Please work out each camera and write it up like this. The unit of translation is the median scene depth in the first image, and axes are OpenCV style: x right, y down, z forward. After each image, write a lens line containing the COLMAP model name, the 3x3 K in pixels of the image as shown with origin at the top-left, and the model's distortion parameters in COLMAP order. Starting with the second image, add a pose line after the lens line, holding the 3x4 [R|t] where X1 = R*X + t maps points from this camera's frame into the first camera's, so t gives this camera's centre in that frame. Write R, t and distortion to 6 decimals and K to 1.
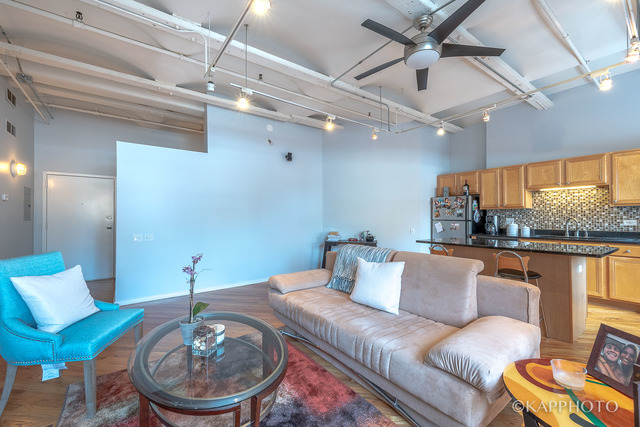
lens RADIAL K [[253.5, 0, 315.8], [0, 253.5, 214.6], [0, 0, 1]] dist [0.006421, -0.003929]
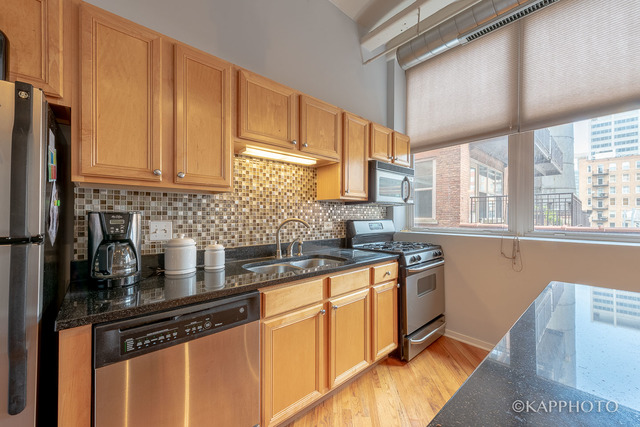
lens RADIAL K [[253.5, 0, 297.2], [0, 253.5, 217.1], [0, 0, 1]] dist [0.006421, -0.003929]
pose [[-0.114446, 0.002093, 0.993427, 0.436365], [-0.007348, 0.999969, -0.002953, 0.009185], [-0.993402, -0.007638, -0.114427, 0.884042]]
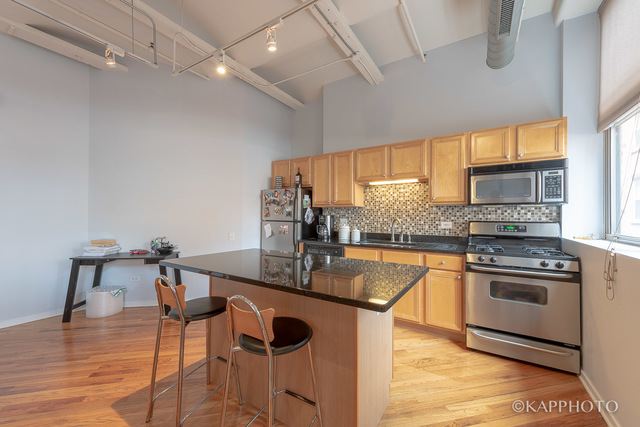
lens RADIAL K [[253.5, 0, 337.6], [0, 253.5, 214.8], [0, 0, 1]] dist [0.006421, -0.003929]
pose [[0.892494, 0.007978, 0.450988, 0.399706], [-0.011787, 0.999915, 0.005639, -0.001858], [-0.450904, -0.010348, 0.892512, 0.306457]]
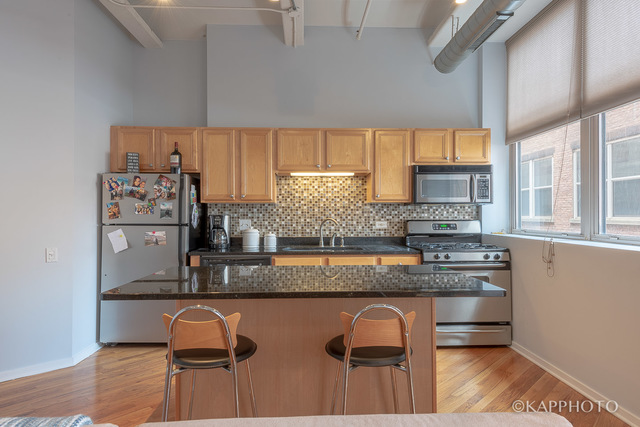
lens RADIAL K [[371.9, 0, 316.2], [0, 371.9, 212.7], [0, 0, 1]] dist [0.003220, -0.001227]
pose [[0.515776, 0.001794, 0.856721, 0.124784], [-0.008962, 0.999954, 0.003301, -0.005188], [-0.856676, -0.009381, 0.515769, 0.438629]]
